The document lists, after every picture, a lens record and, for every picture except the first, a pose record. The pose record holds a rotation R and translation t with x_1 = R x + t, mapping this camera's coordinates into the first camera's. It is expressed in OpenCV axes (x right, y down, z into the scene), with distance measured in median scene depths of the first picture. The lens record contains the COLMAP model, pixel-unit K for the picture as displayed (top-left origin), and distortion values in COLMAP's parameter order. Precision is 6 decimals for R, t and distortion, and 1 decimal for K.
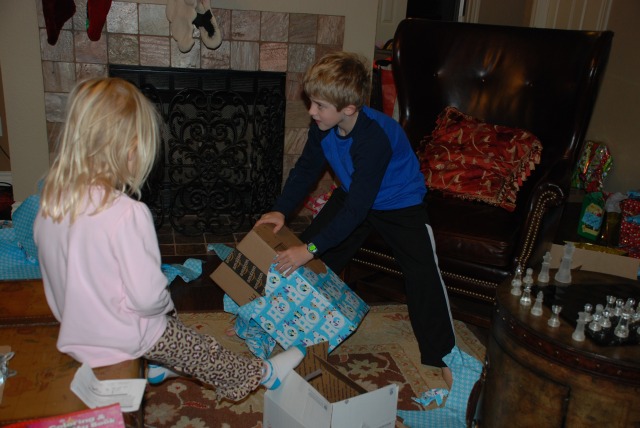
lens RADIAL K [[691.0, 0, 318.8], [0, 691.0, 223.8], [0, 0, 1]] dist [0.000337, 0.230025]
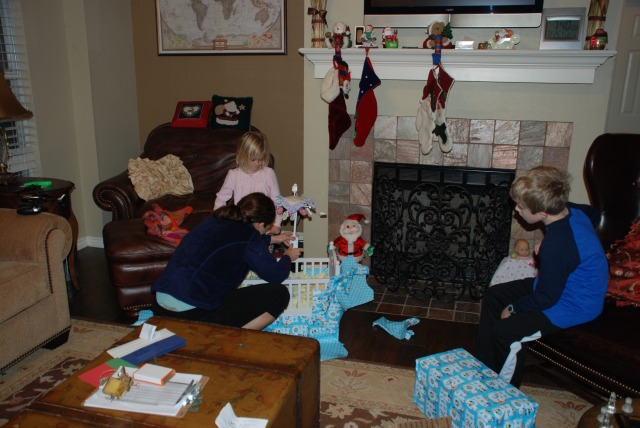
lens RADIAL K [[580.4, 0, 320.4], [0, 580.4, 223.8], [0, 0, 1]] dist [-0.048414, 0.013290]
pose [[0.875654, 0.074468, -0.477164, 0.145937], [-0.107177, 0.993367, -0.041654, -0.055428], [0.470897, 0.087615, 0.877827, -0.006277]]
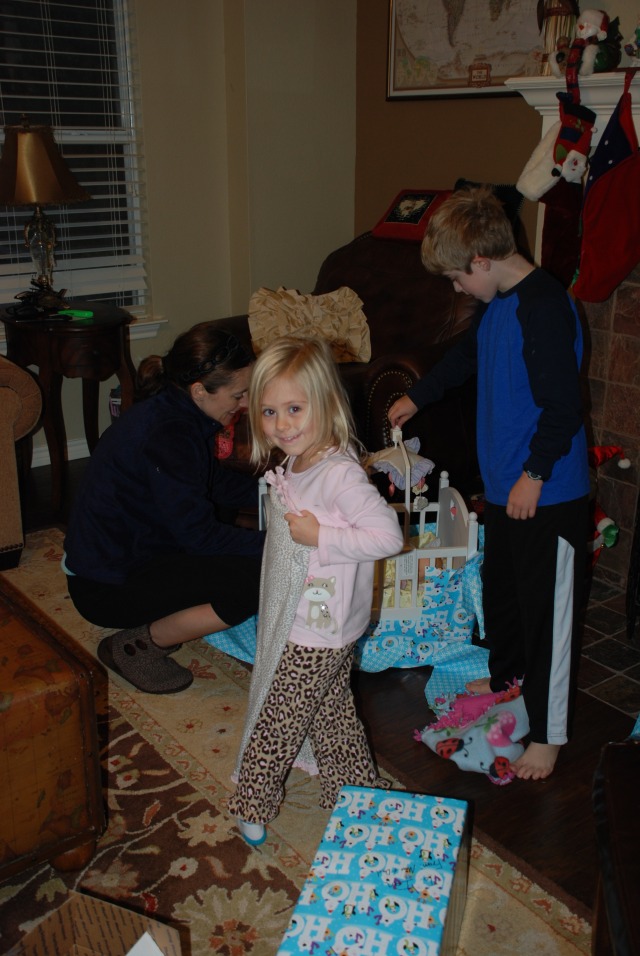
lens RADIAL K [[1032.2, 0, 320.0], [0, 1032.2, 478.0], [0, 0, 1]] dist [0.000337, 0.230025]
pose [[0.401196, 0.240840, -0.883763, 0.379274], [-0.261971, 0.954684, 0.141242, -0.170364], [0.877732, 0.174855, 0.446109, 0.391158]]
